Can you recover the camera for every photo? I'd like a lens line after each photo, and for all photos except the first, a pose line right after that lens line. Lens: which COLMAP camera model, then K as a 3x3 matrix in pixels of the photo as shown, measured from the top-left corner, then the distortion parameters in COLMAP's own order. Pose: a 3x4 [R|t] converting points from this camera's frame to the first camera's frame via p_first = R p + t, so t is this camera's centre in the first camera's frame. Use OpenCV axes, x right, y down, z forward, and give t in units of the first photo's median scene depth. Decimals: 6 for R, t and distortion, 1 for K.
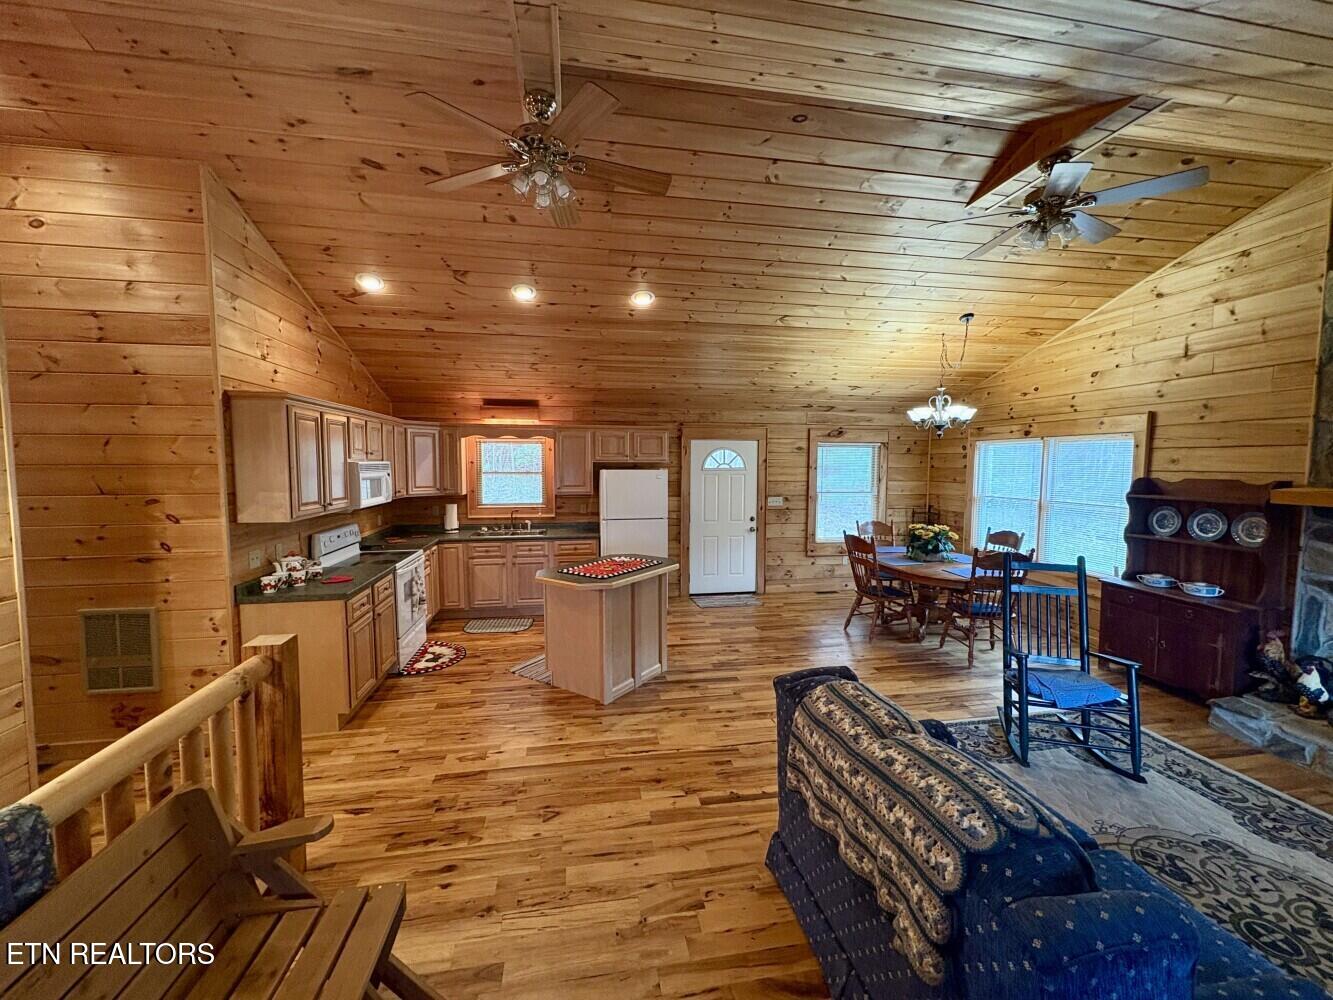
lens RADIAL K [[530.2, 0, 666.4], [0, 530.2, 500.9], [0, 0, 1]] dist [0.000575, 0.000219]
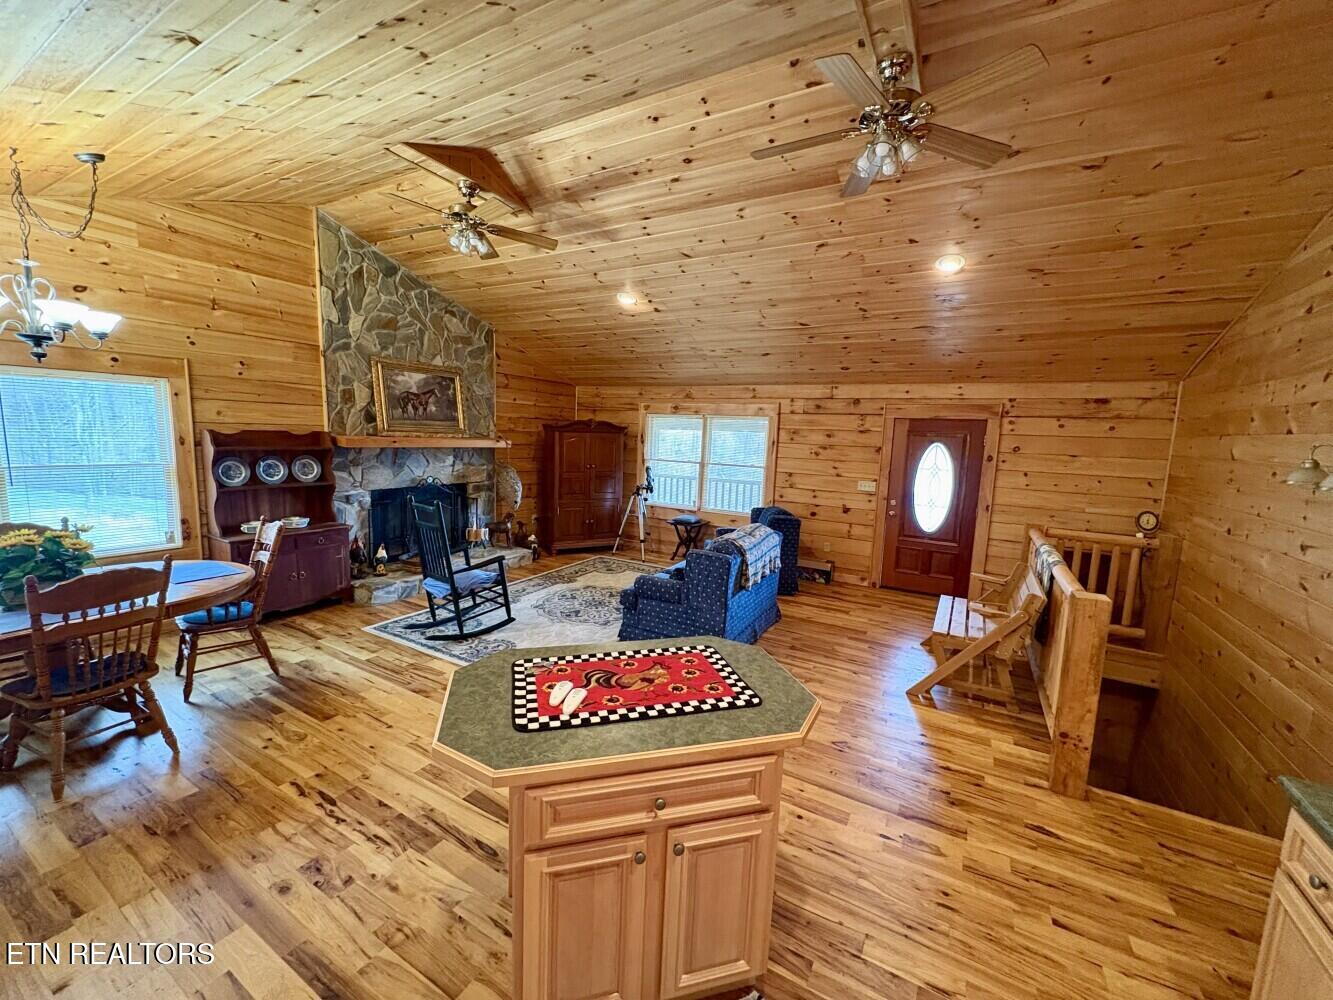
lens RADIAL K [[530.2, 0, 665.6], [0, 530.2, 501.0], [0, 0, 1]] dist [0.000575, 0.000219]
pose [[-0.767094, -0.115291, 0.631090, -0.345937], [0.007005, 0.982155, 0.187941, -0.089413], [-0.641496, 0.148589, -0.752598, 1.179326]]
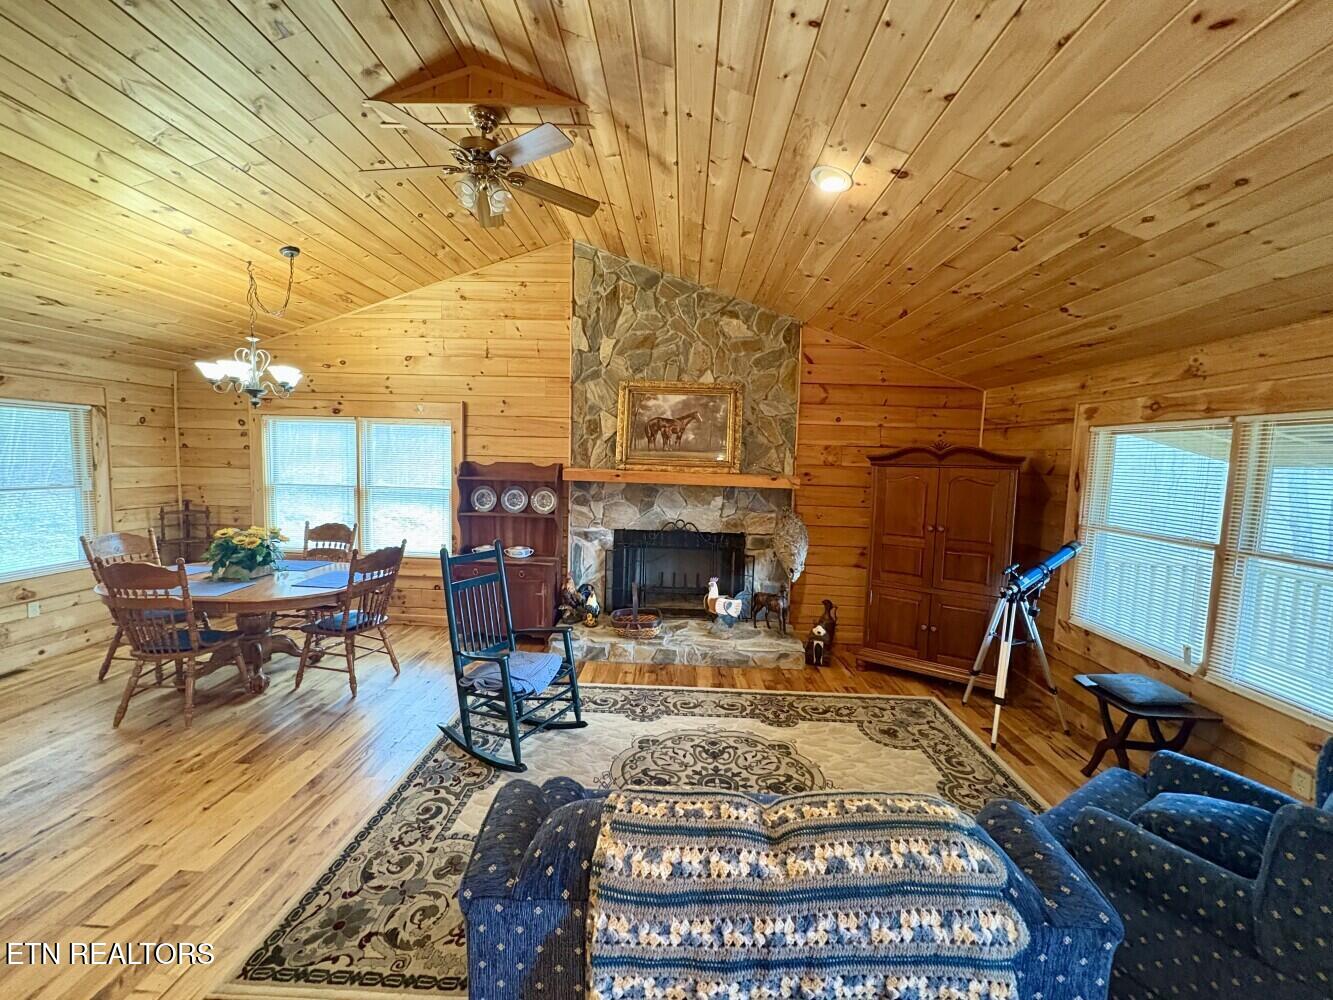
lens RADIAL K [[530.2, 0, 664.3], [0, 530.2, 499.9], [0, 0, 1]] dist [0.000575, 0.000219]
pose [[0.213471, -0.076932, 0.973916, -0.095329], [0.044650, 0.996621, 0.068938, -0.020495], [-0.975929, 0.028769, 0.216185, 0.347703]]
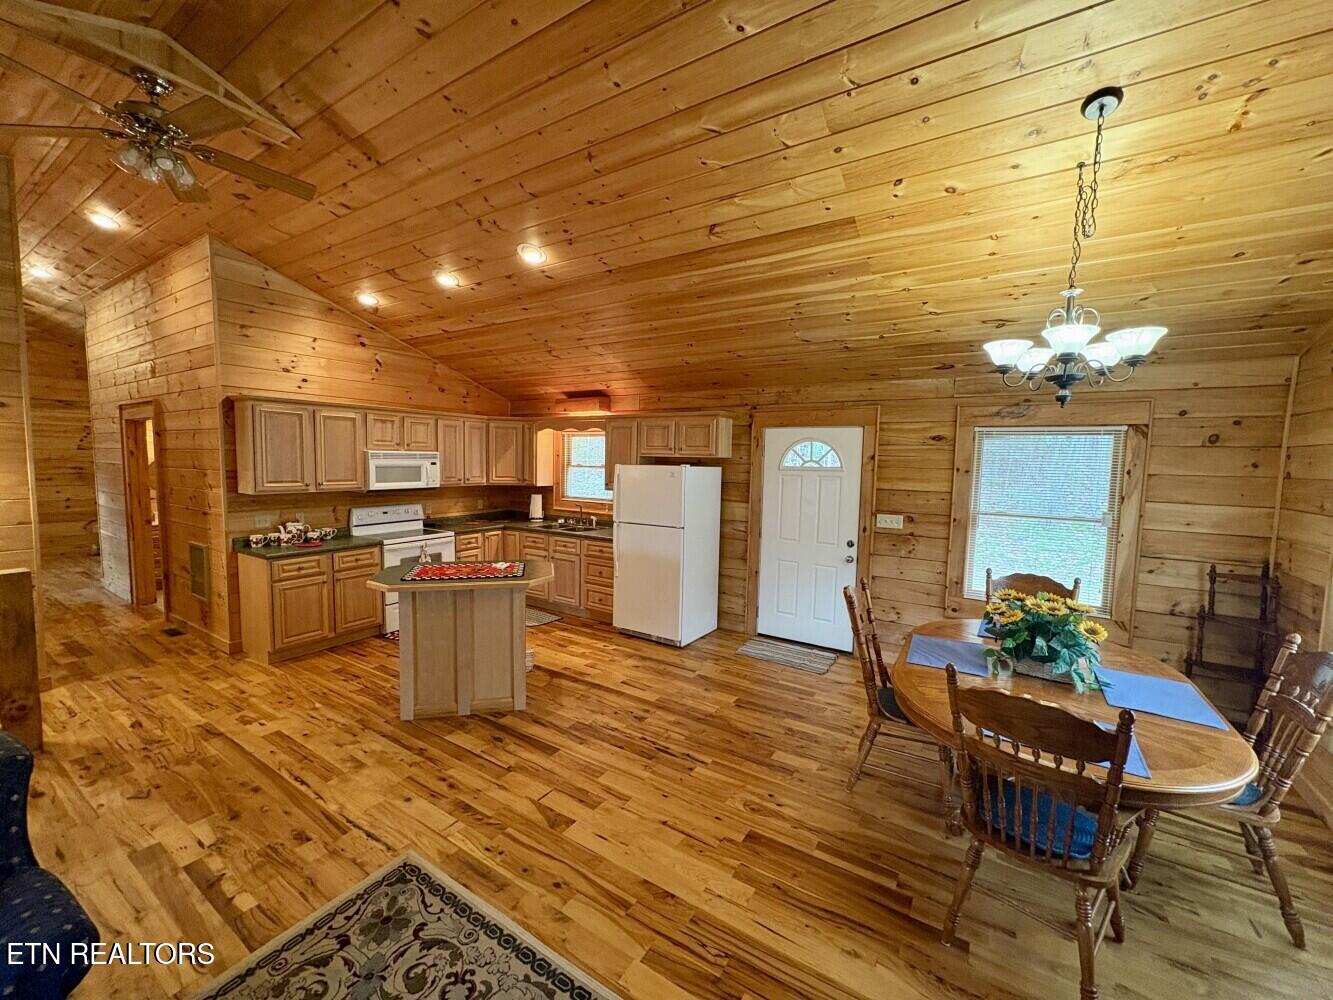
lens RADIAL K [[530.2, 0, 668.1], [0, 530.2, 502.1], [0, 0, 1]] dist [0.000575, 0.000219]
pose [[0.737669, 0.067593, -0.671770, 0.666598], [-0.066772, 0.997402, 0.027036, -0.032770], [0.671852, 0.024912, 0.740266, 0.525601]]
